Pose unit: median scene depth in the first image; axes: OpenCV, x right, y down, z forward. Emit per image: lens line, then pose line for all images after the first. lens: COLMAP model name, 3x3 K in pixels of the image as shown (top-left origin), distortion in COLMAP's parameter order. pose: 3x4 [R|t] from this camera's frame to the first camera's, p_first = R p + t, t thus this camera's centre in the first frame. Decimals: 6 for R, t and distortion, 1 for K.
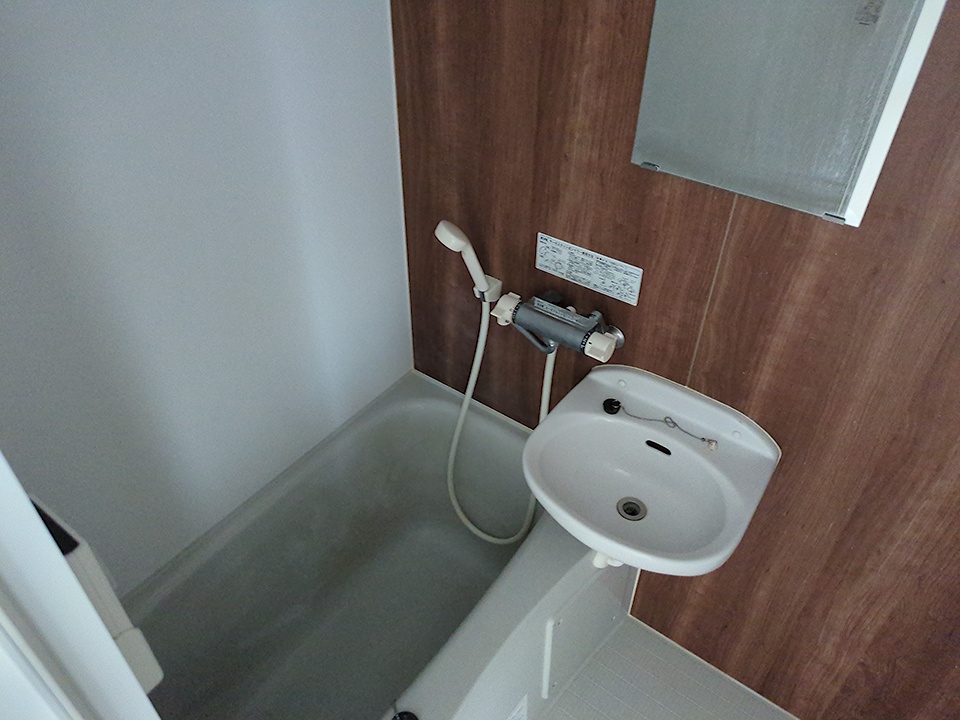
lens RADIAL K [[717.2, 0, 484.5], [0, 717.2, 355.0], [0, 0, 1]] dist [0.037149, -0.039029]
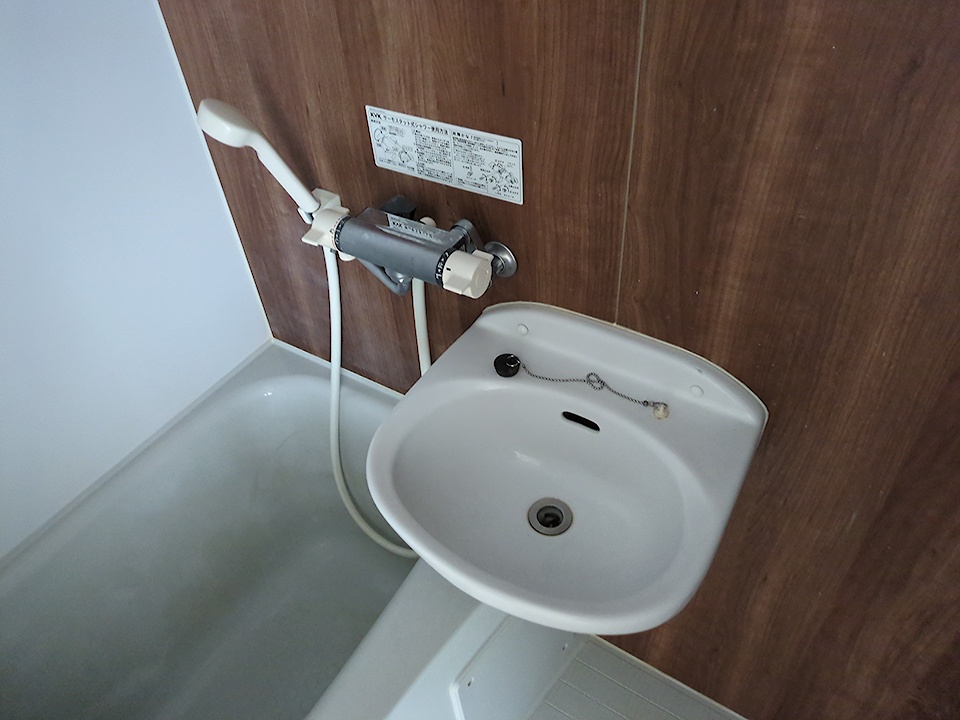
lens RADIAL K [[727.9, 0, 477.4], [0, 727.9, 357.6], [0, 0, 1]] dist [0.038470, -0.031548]
pose [[0.995177, -0.097809, -0.007433, 0.161479], [0.098073, 0.993577, 0.056456, 0.025187], [0.001863, -0.056912, 0.998377, 0.348455]]
